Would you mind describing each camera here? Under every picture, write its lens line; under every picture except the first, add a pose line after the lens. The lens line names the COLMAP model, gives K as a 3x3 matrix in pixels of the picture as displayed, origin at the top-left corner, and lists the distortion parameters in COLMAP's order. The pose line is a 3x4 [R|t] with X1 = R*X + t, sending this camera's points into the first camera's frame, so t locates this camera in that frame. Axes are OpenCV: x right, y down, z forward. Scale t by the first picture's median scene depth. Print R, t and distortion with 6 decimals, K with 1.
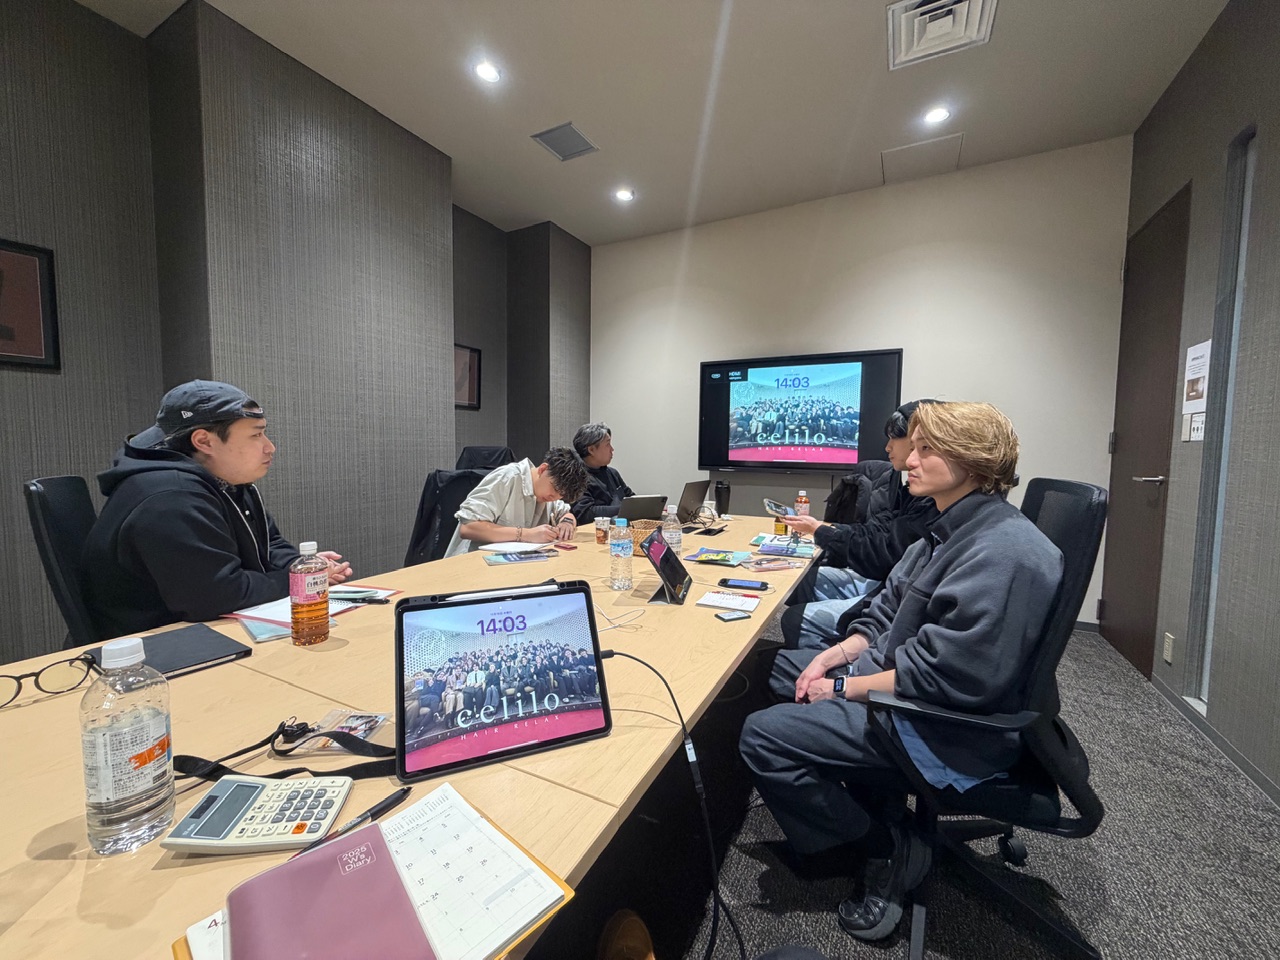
lens RADIAL K [[509.2, 0, 635.6], [0, 509.2, 477.5], [0, 0, 1]] dist [0.001575, -0.001404]
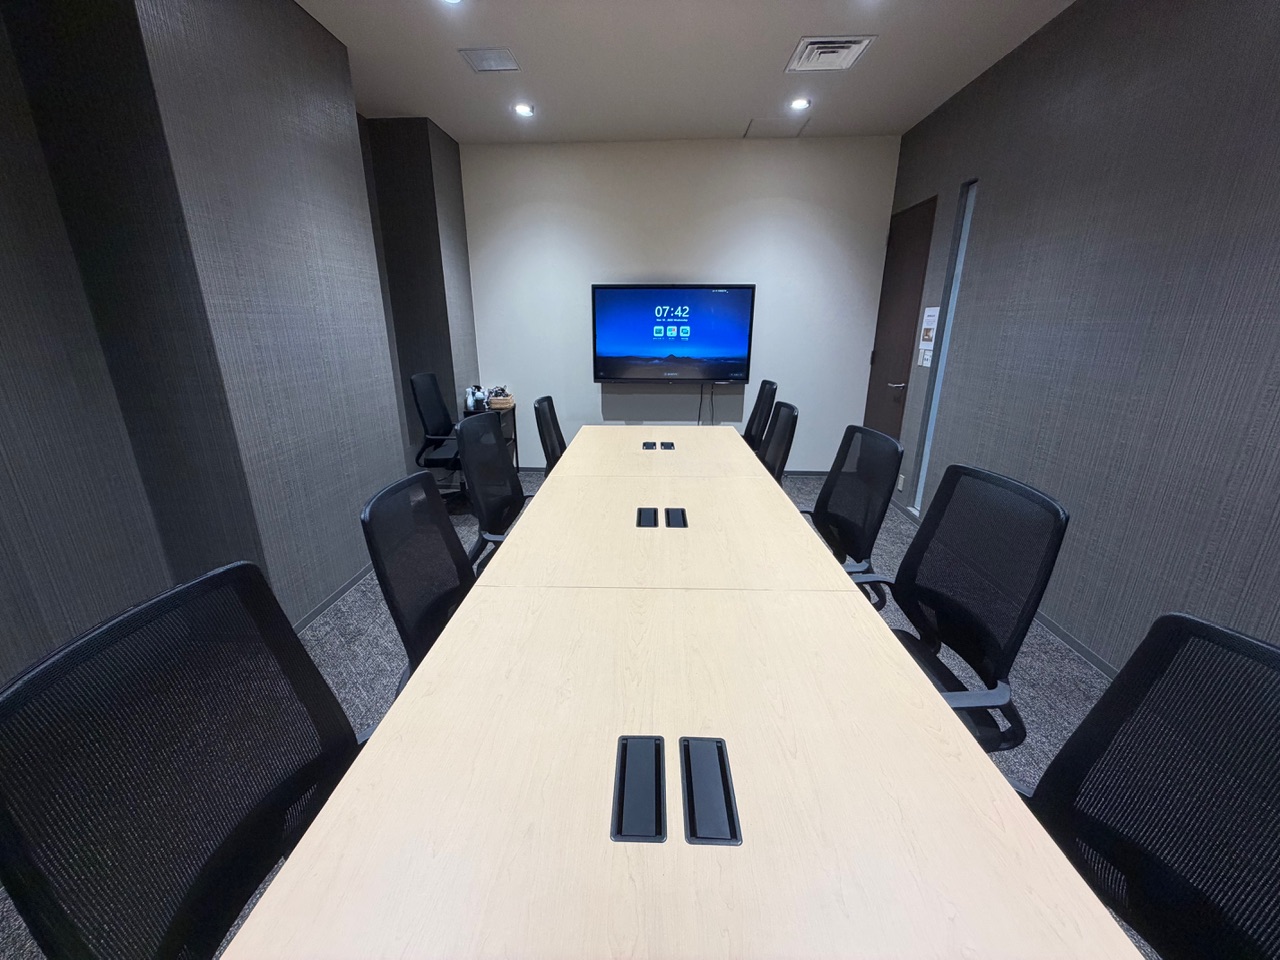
lens RADIAL K [[509.2, 0, 635.4], [0, 509.2, 480.1], [0, 0, 1]] dist [0.001575, -0.001404]
pose [[0.905831, -0.135584, 0.401357, -0.386227], [0.035939, 0.968581, 0.246089, -0.112183], [-0.422112, -0.208491, 0.882243, -0.139204]]
